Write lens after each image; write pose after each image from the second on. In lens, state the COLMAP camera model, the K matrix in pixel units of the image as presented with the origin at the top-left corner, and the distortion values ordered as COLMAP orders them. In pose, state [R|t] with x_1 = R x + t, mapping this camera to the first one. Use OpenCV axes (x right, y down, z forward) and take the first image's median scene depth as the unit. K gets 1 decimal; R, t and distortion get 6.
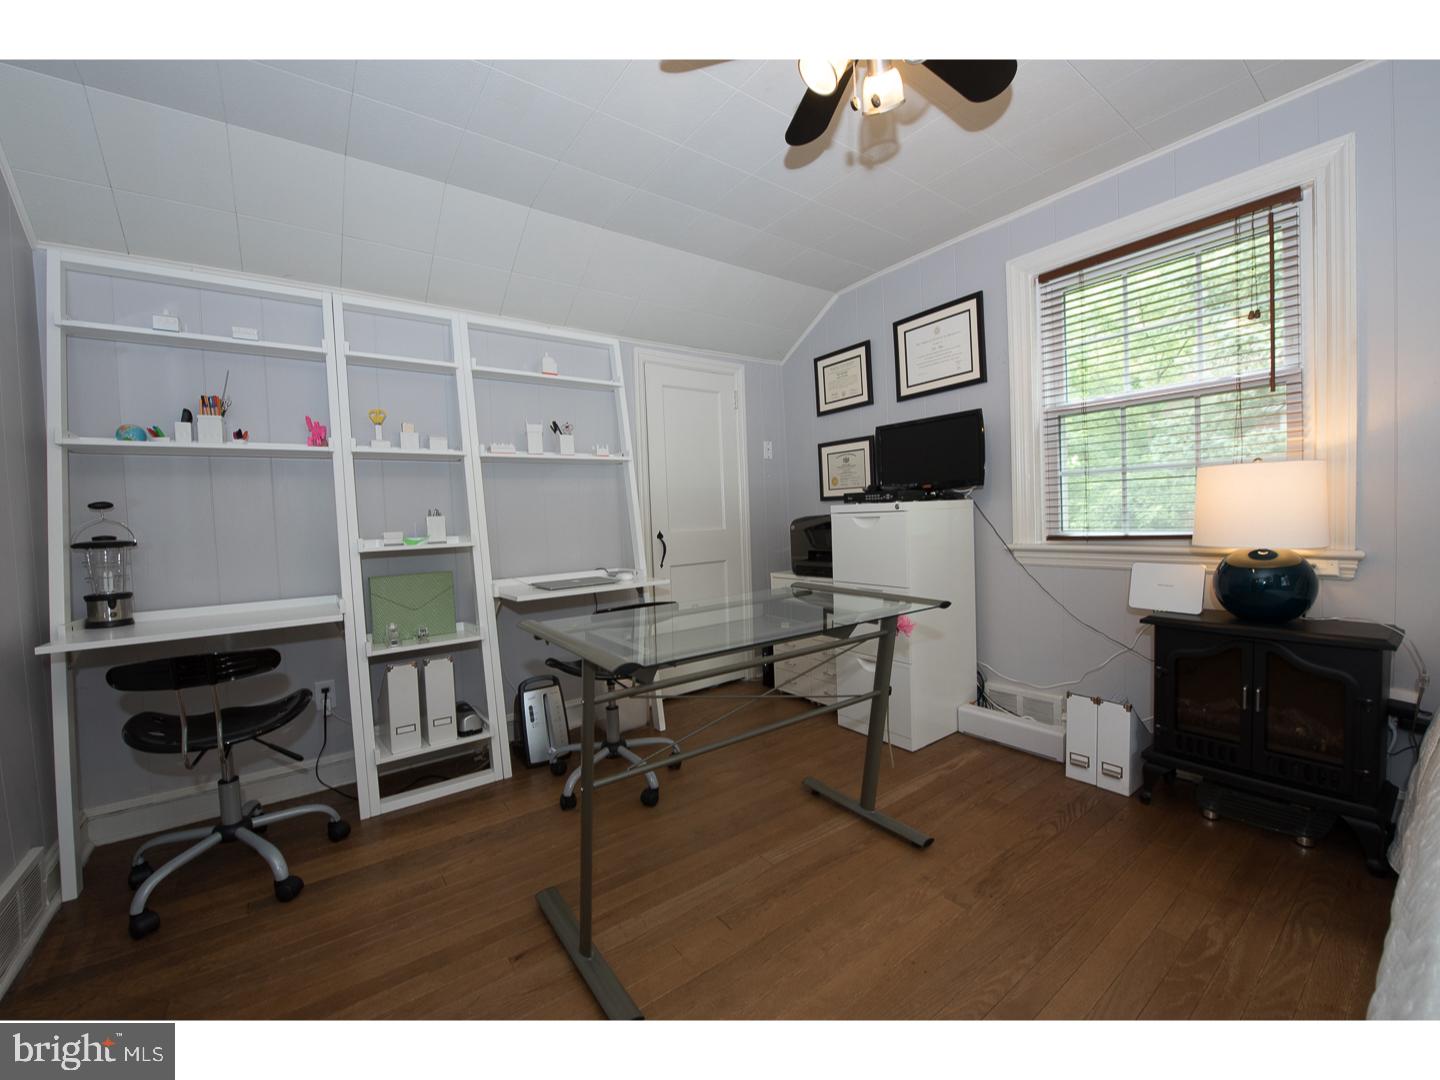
lens RADIAL K [[570.4, 0, 720.0], [0, 570.4, 540.0], [0, 0, 1]] dist [-0.015601, -0.000328]
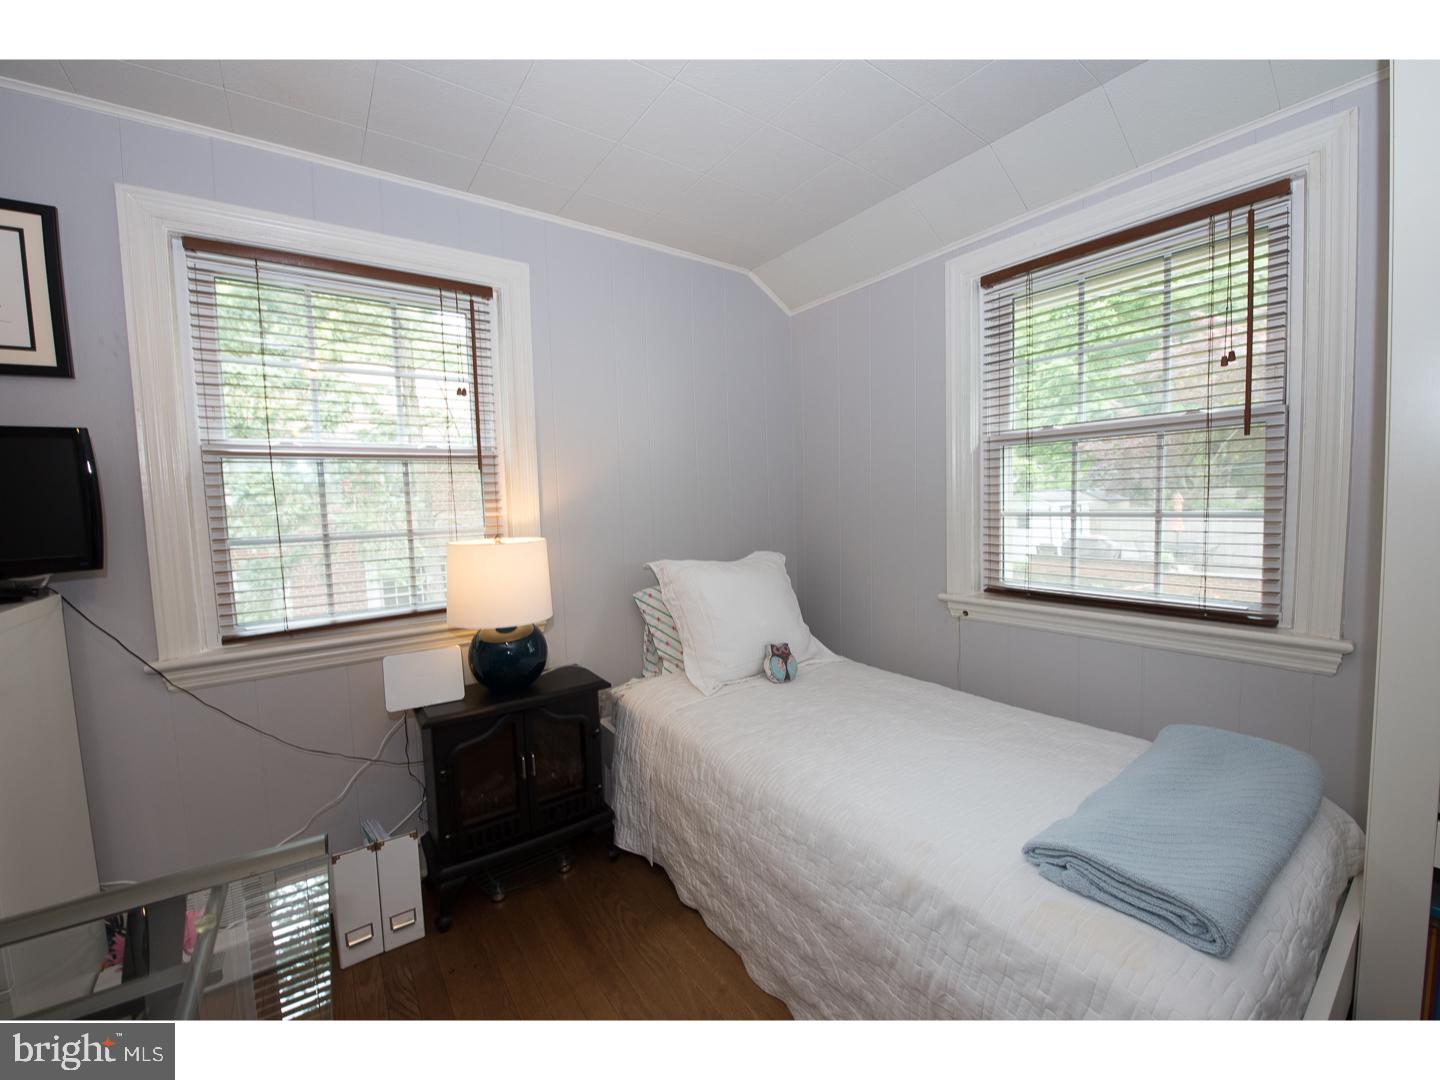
lens RADIAL K [[570.4, 0, 720.0], [0, 570.4, 540.0], [0, 0, 1]] dist [-0.015601, -0.000328]
pose [[0.019622, -0.035390, 0.999181, -0.078074], [0.075828, 0.996548, 0.033808, -0.124862], [-0.996928, 0.075103, 0.022238, 0.498840]]
